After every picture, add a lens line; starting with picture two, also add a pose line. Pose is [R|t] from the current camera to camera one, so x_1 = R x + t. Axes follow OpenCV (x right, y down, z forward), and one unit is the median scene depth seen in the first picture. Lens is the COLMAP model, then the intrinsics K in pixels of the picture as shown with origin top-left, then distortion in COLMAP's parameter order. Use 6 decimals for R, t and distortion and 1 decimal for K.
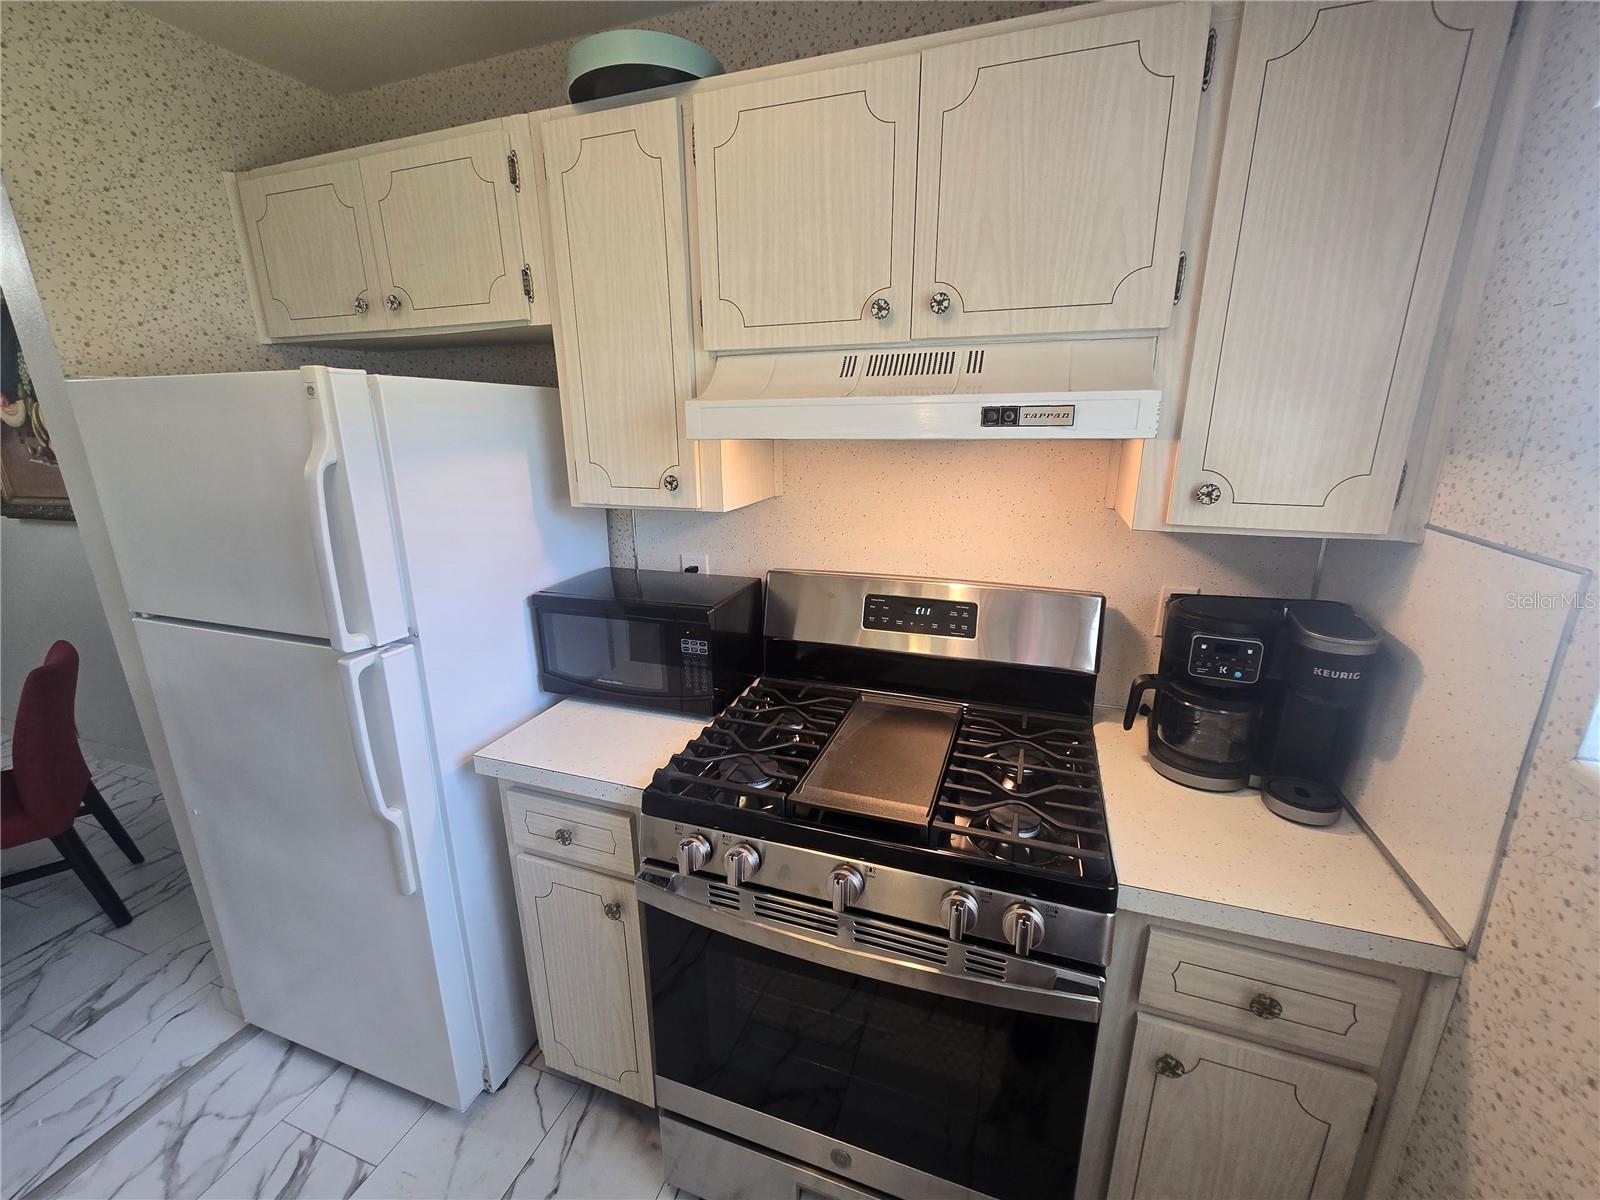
lens RADIAL K [[656.3, 0, 800.0], [0, 656.3, 600.0], [0, 0, 1]] dist [-0.008158, 0.000758]
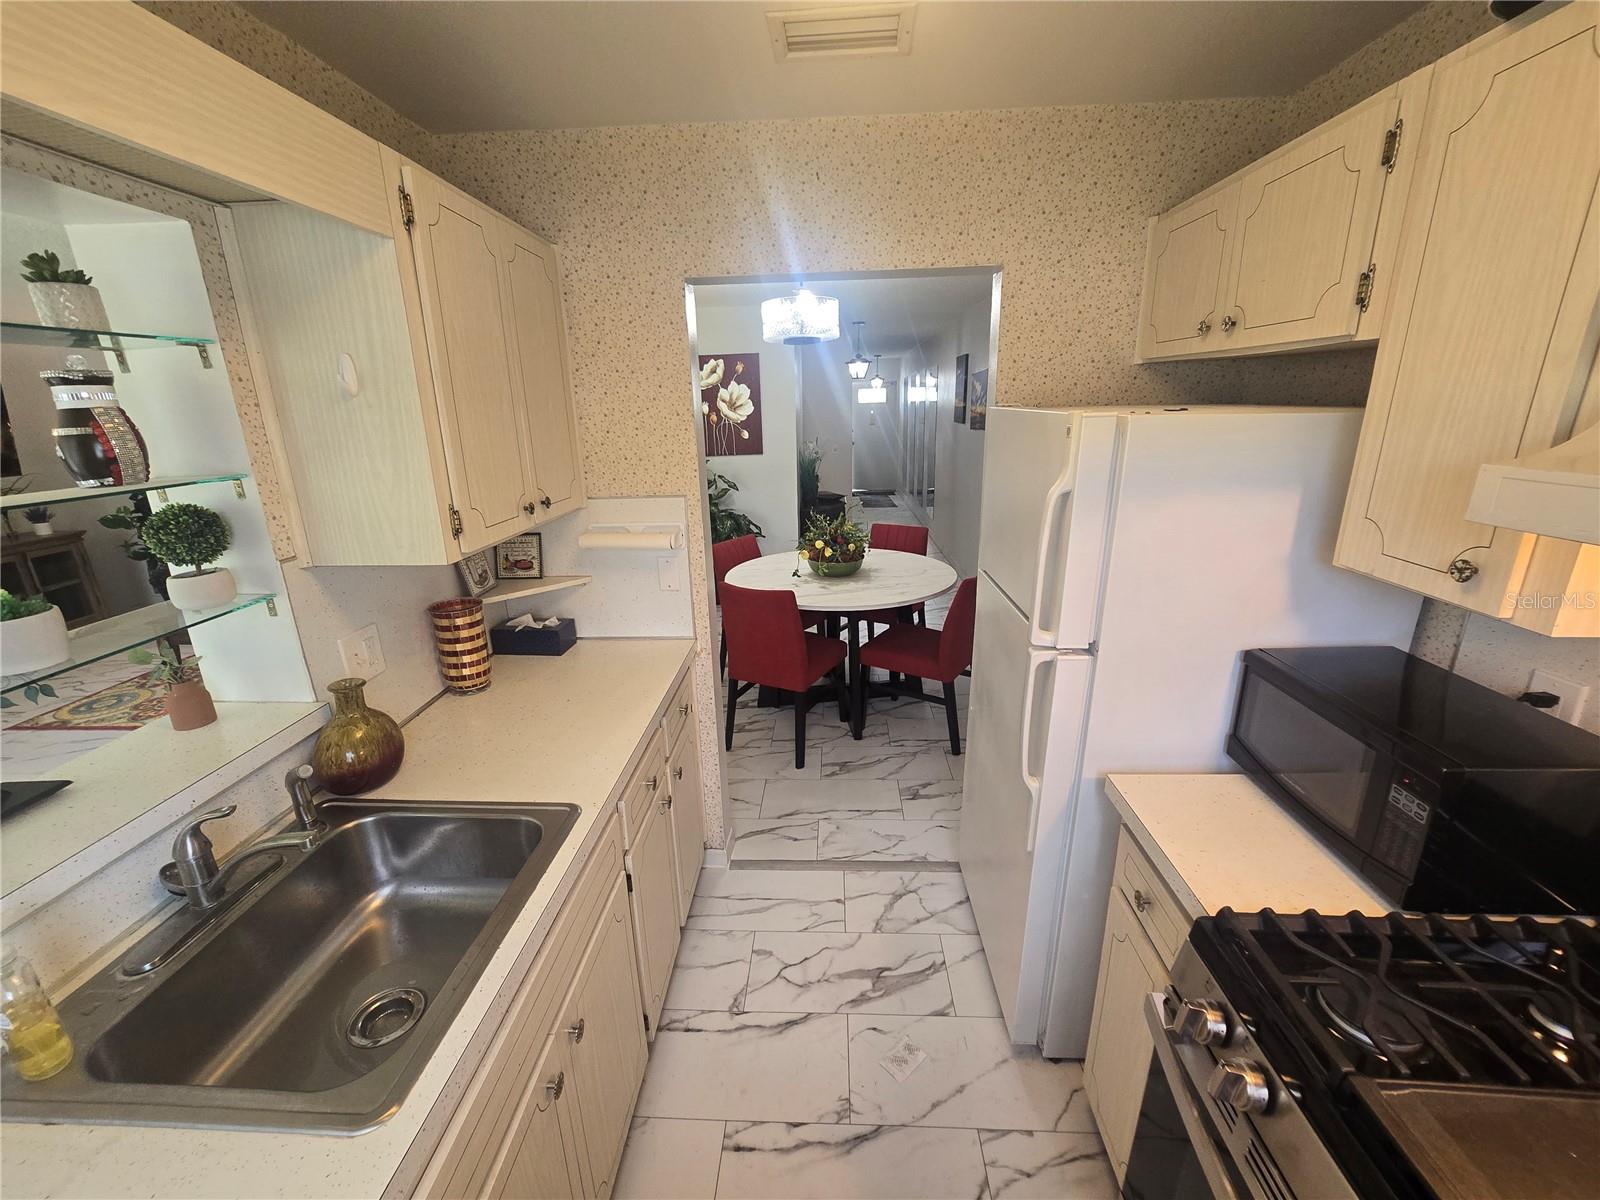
lens RADIAL K [[655.5, 0, 800.4], [0, 655.5, 602.5], [0, 0, 1]] dist [-0.011128, 0.004106]
pose [[0.292106, 0.285917, -0.912648, 0.225238], [-0.237345, 0.946086, 0.220427, -0.133178], [0.926467, 0.152225, 0.344218, 0.141490]]
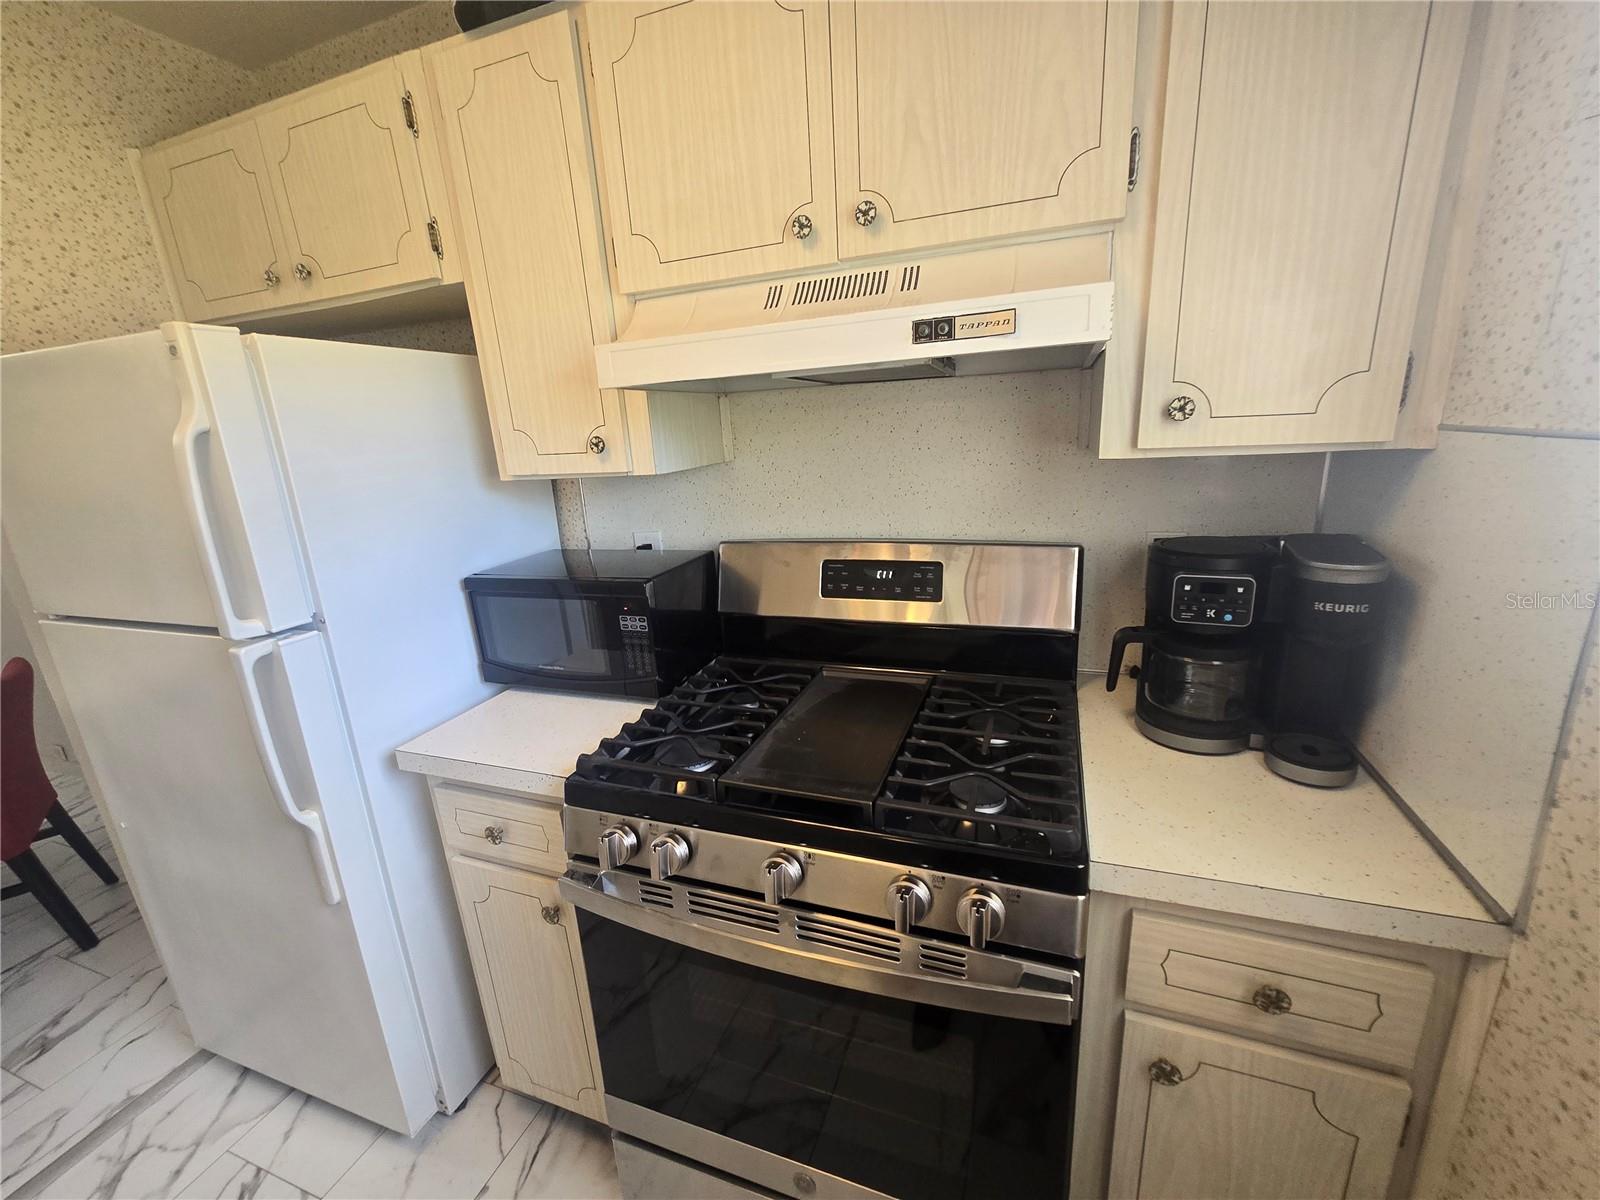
lens RADIAL K [[656.0, 0, 800.0], [0, 656.0, 600.0], [0, 0, 1]] dist [-0.009161, 0.001946]
pose [[0.998631, -0.046203, -0.024523, 0.098439], [0.046161, 0.998931, -0.002281, 0.053038], [0.024602, 0.001146, 0.999697, 0.093176]]
